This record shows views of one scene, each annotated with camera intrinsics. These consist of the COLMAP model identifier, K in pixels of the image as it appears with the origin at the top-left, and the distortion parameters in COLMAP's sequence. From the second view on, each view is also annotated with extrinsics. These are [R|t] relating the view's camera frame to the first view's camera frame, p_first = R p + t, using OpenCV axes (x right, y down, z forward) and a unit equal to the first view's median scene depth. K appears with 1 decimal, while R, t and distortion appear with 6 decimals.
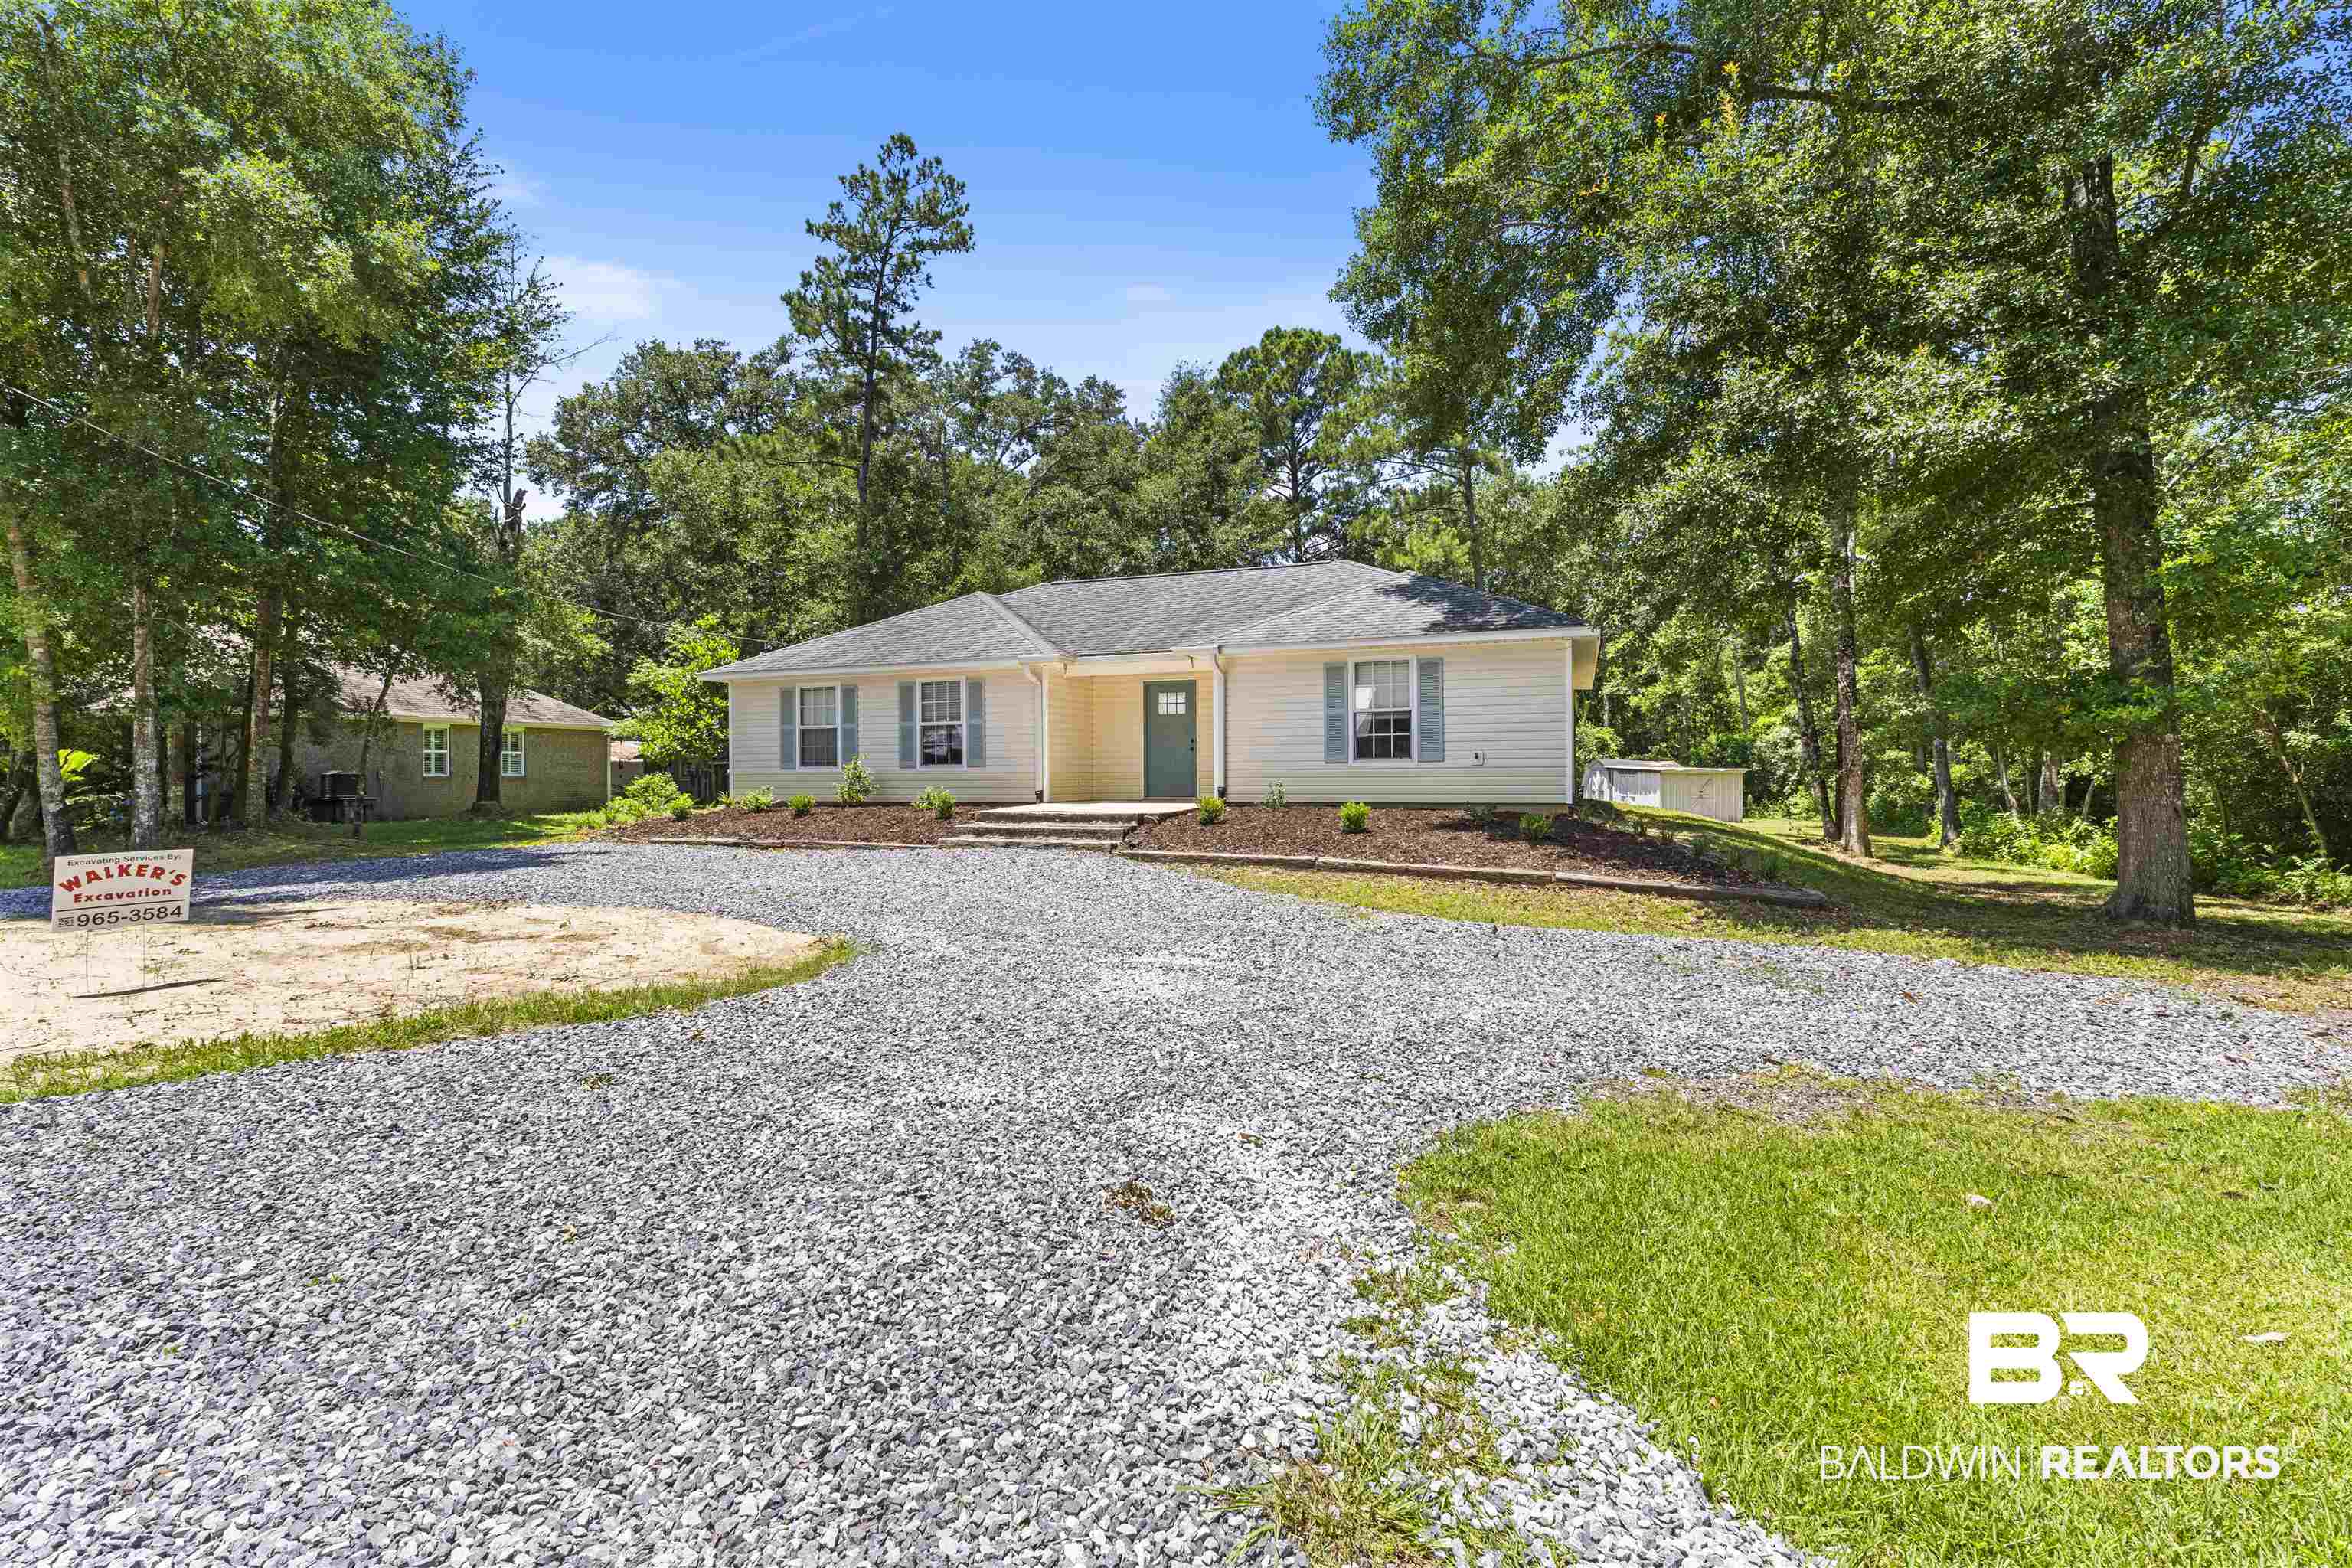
lens RADIAL K [[1113.8, 0, 1176.0], [0, 1113.8, 784.0], [0, 0, 1]] dist [-0.001150, -0.001124]
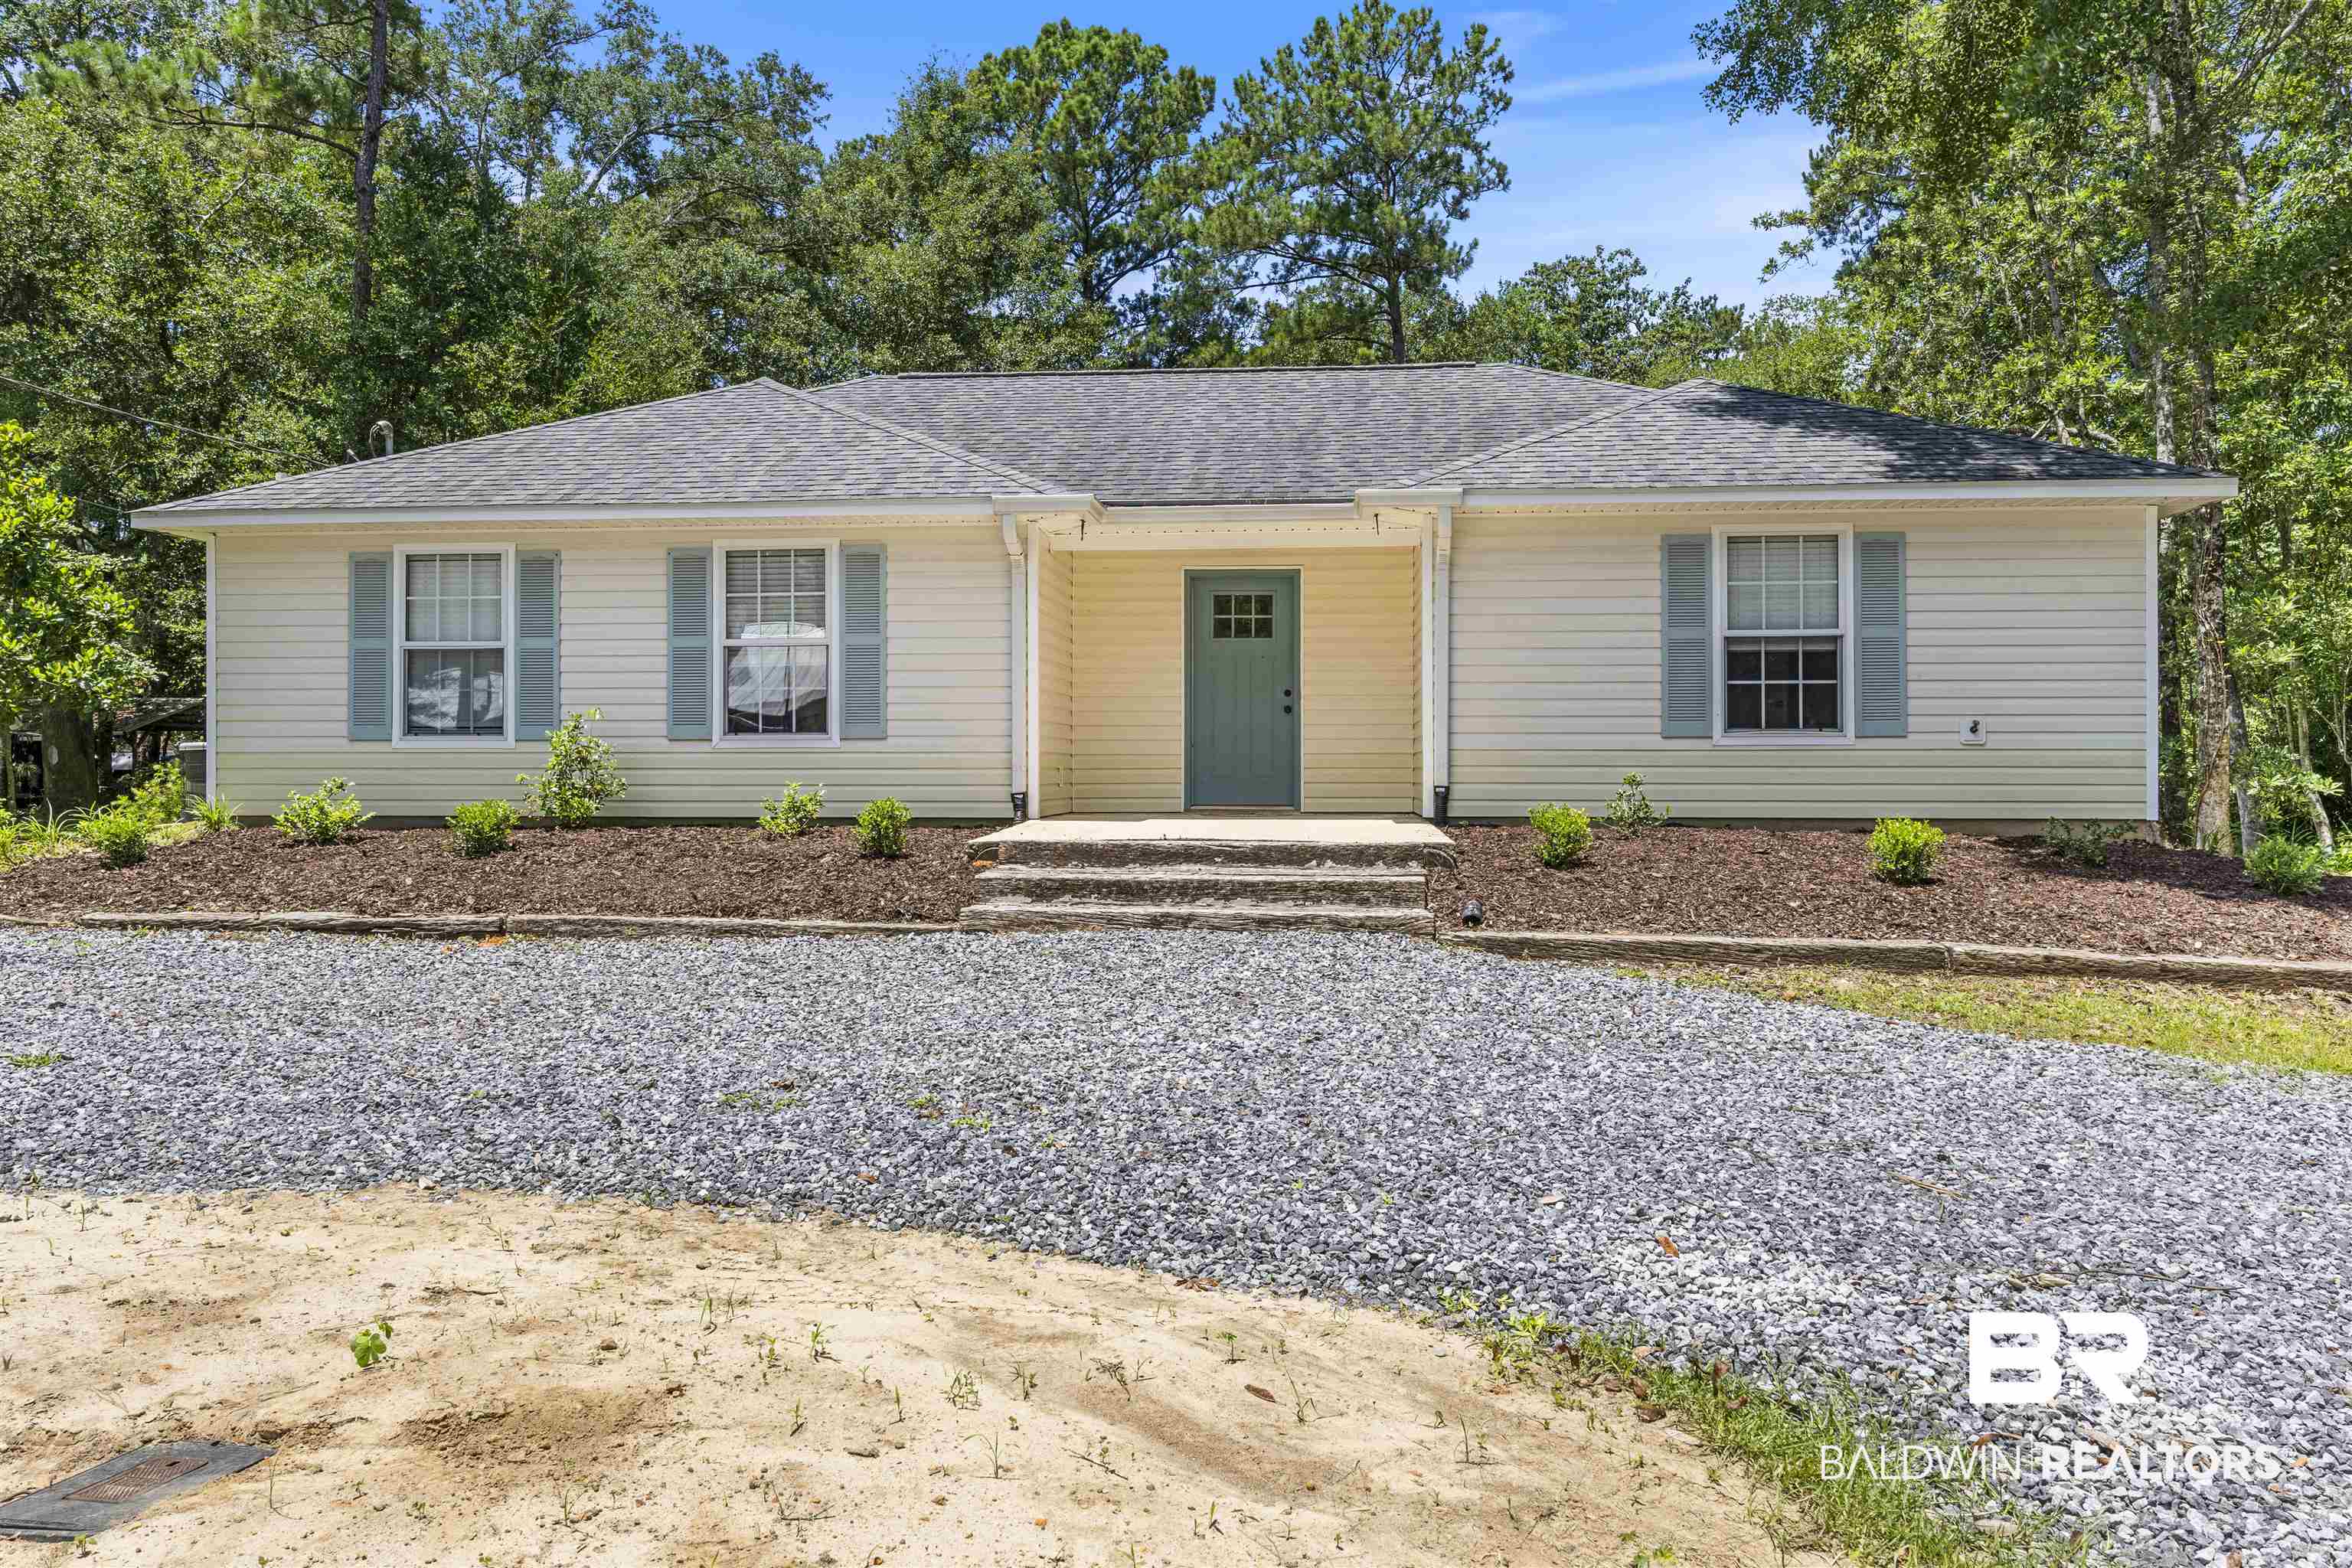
lens RADIAL K [[1675.6, 0, 1184.2], [0, 1675.6, 770.5], [0, 0, 1]] dist [-0.003724, 0.000737]
pose [[0.958887, 0.006279, 0.283718, -0.239604], [-0.003148, 0.999929, -0.011490, 0.004304], [-0.283770, 0.010124, 0.958839, 0.303522]]
